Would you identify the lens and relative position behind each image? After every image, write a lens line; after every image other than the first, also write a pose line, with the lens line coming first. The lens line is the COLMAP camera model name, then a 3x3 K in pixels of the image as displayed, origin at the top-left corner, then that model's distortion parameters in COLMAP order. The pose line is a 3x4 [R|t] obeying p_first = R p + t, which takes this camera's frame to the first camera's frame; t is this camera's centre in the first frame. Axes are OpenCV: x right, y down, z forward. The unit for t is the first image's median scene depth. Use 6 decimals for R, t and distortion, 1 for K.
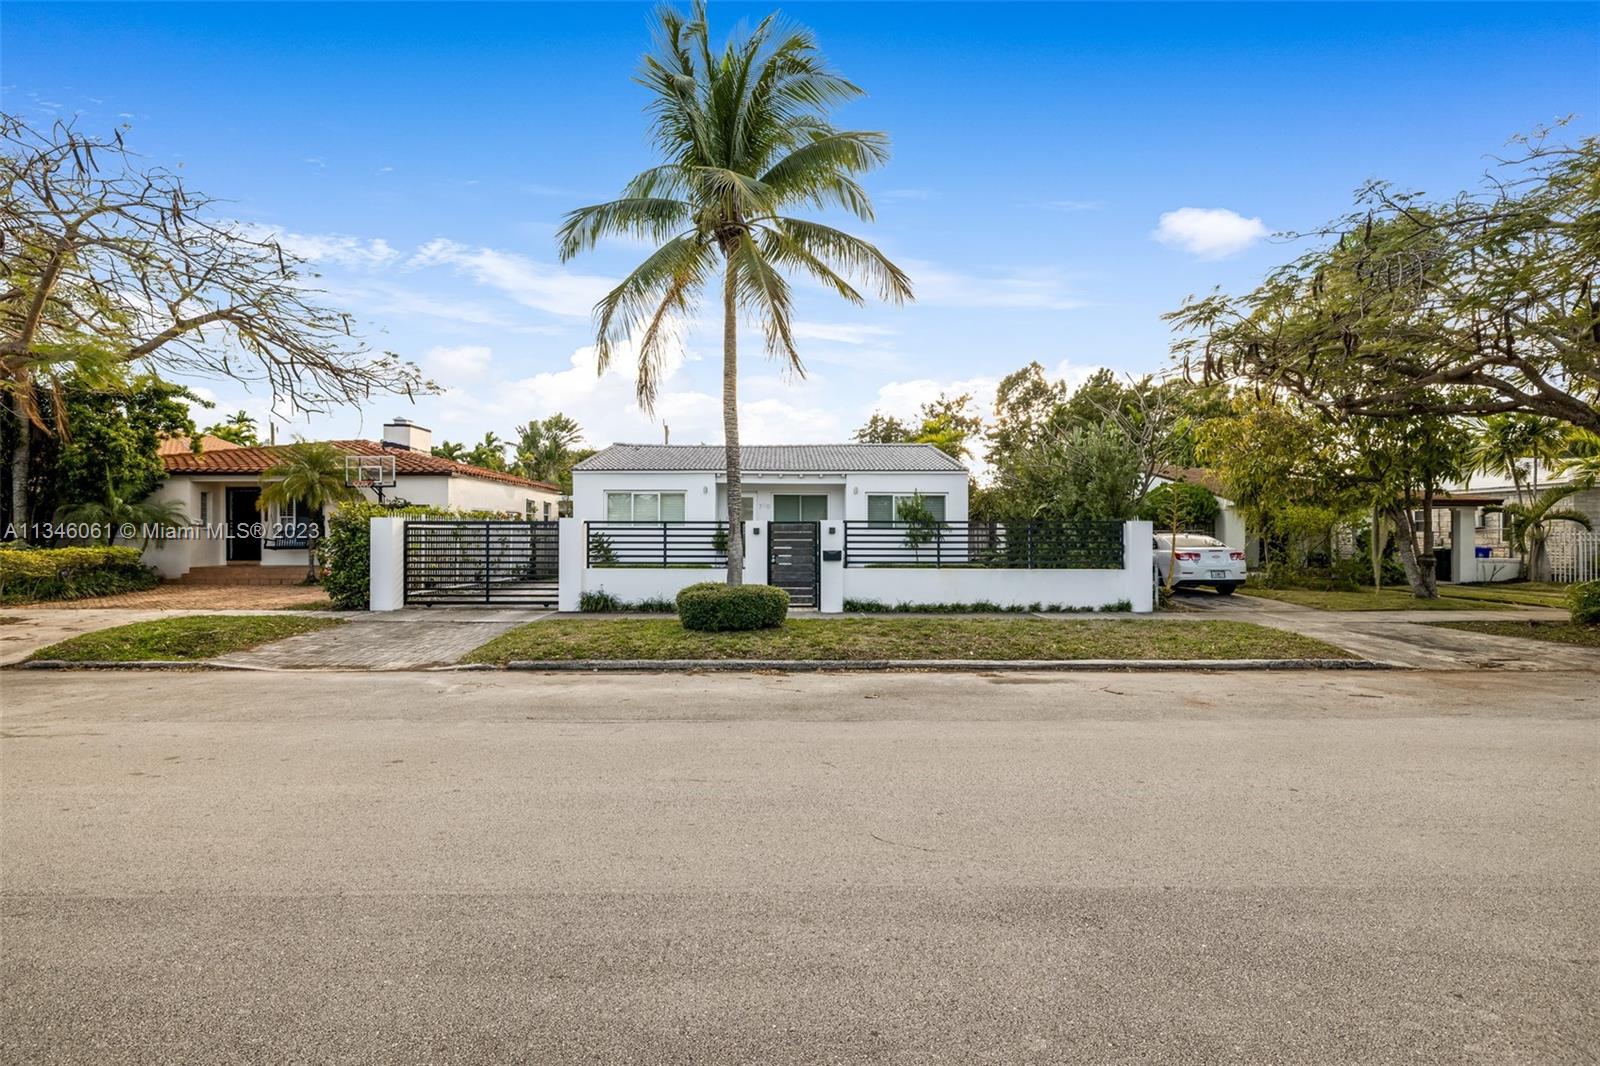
lens RADIAL K [[718.0, 0, 799.4], [0, 718.0, 529.2], [0, 0, 1]] dist [-0.001997, 0.000070]
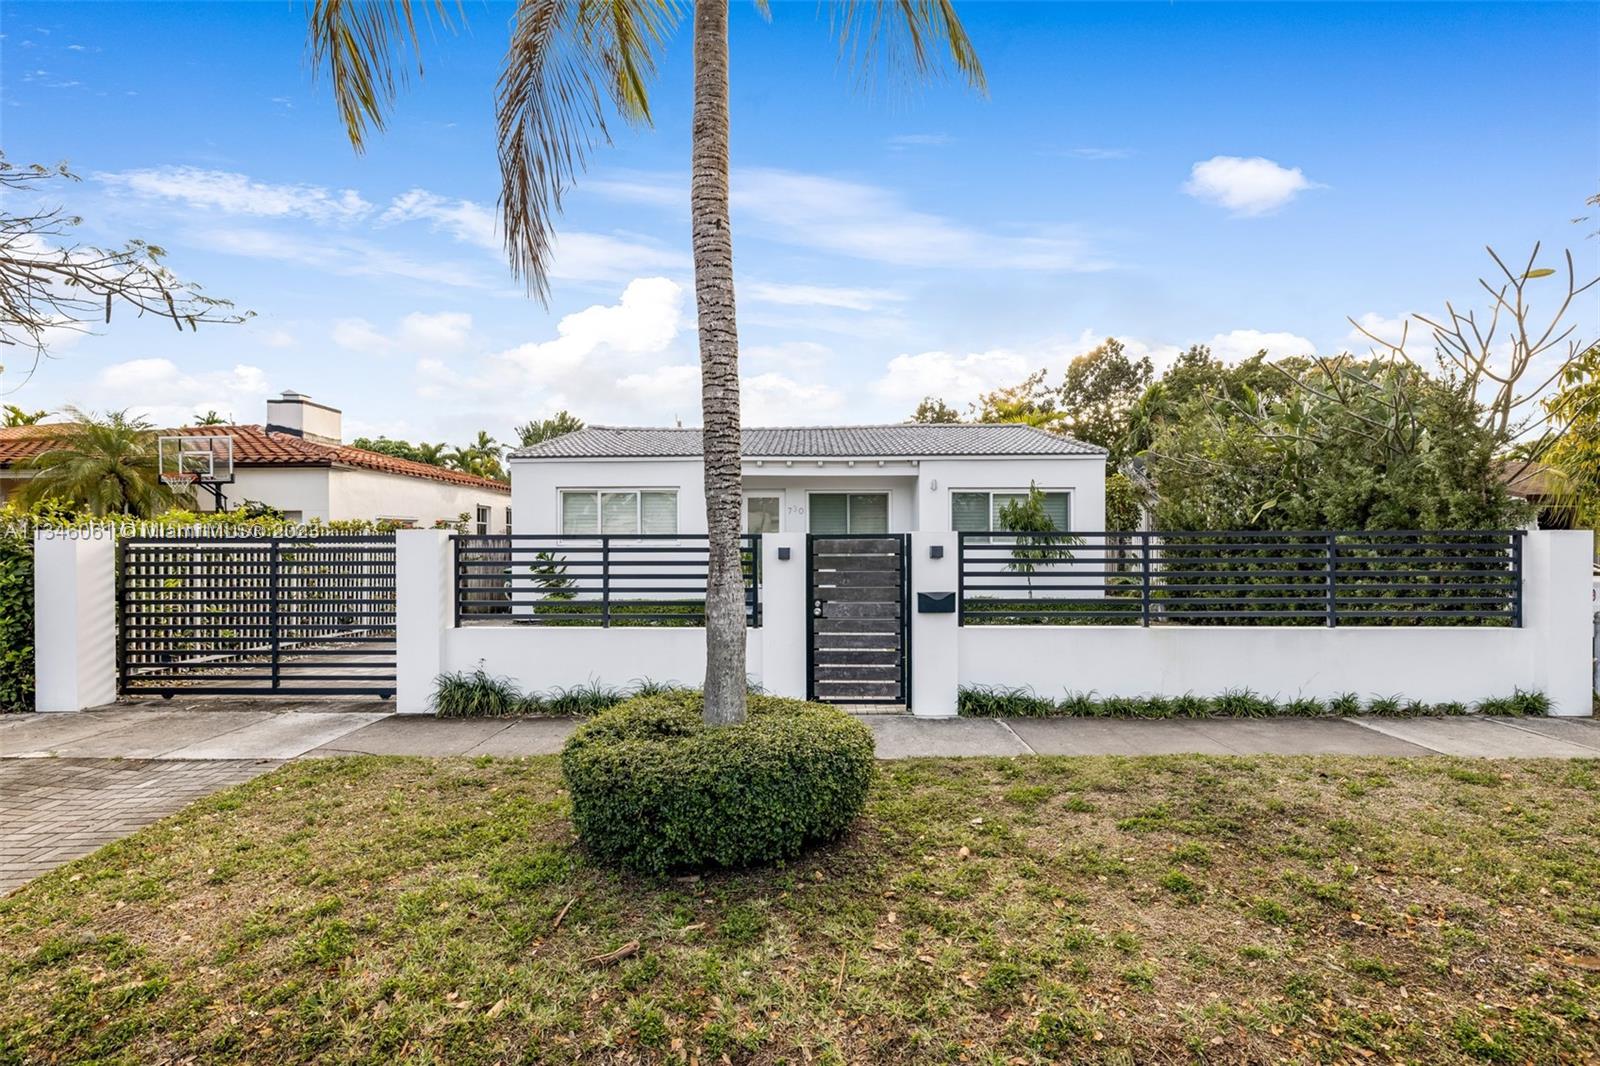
lens RADIAL K [[704.0, 0, 803.7], [0, 704.0, 559.3], [0, 0, 1]] dist [-0.001453, -0.000131]
pose [[0.999490, -0.003531, -0.031748, -0.030116], [0.004461, 0.999561, 0.029283, -0.007685], [0.031631, -0.029410, 0.999067, 0.501406]]
